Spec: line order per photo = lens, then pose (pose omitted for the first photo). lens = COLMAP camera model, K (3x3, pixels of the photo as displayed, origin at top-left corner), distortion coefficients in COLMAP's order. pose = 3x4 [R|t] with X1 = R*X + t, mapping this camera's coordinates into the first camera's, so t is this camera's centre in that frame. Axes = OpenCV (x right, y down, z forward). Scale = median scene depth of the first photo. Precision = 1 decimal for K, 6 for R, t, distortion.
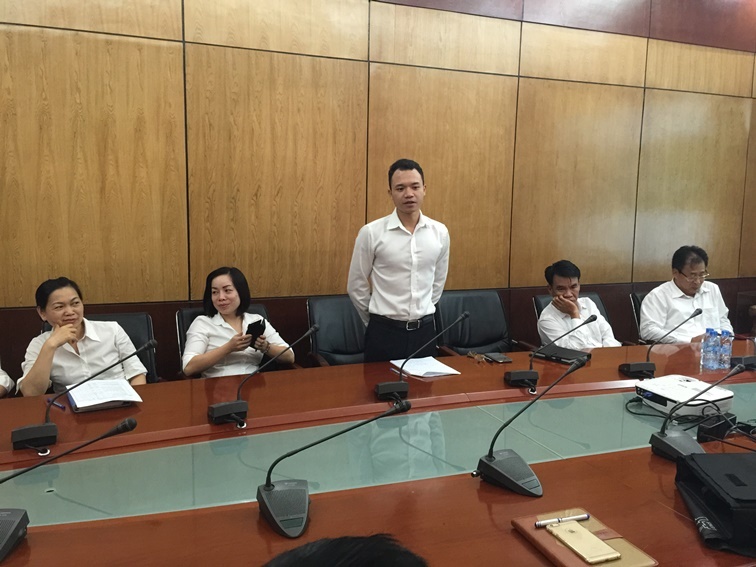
lens RADIAL K [[676.9, 0, 400.9], [0, 676.9, 267.1], [0, 0, 1]] dist [0.080661, -0.031652]
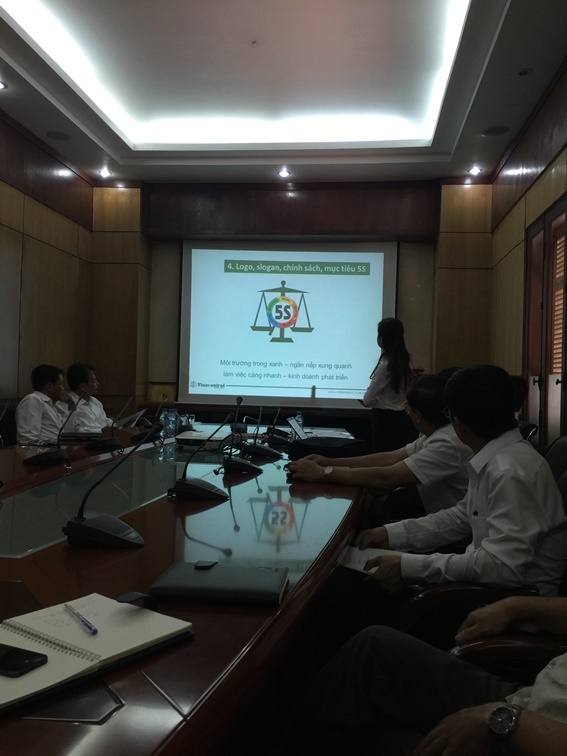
lens RADIAL K [[636.8, 0, 283.9], [0, 636.8, 373.1], [0, 0, 1]] dist [0.053135, -0.081054]
pose [[0.509911, 0.007394, 0.860195, -0.428635], [0.066397, 0.996642, -0.047927, 0.073002], [-0.857661, 0.081553, 0.507708, 0.080491]]
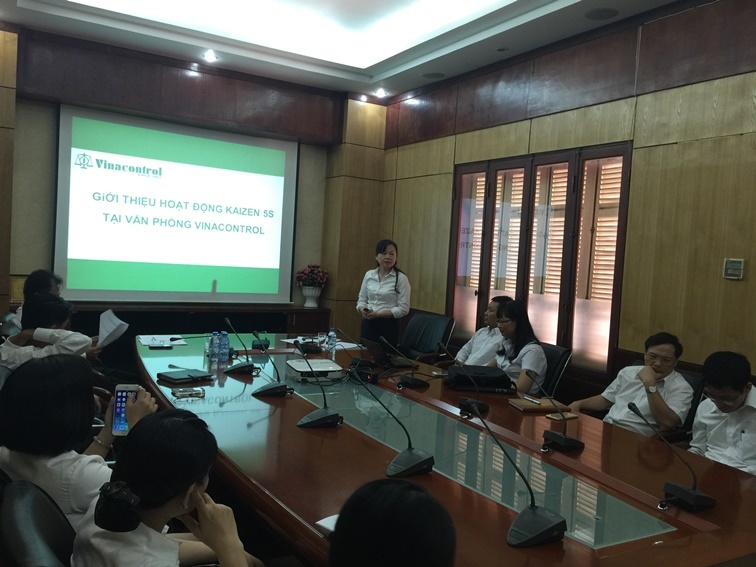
lens RADIAL K [[636.8, 0, 379.7], [0, 636.8, 287.3], [0, 0, 1]] dist [0.053135, -0.081054]
pose [[-0.114756, -0.079522, 0.990206, -0.617323], [0.035485, 0.995826, 0.084086, -0.069610], [-0.992760, 0.044787, -0.111455, 0.617000]]
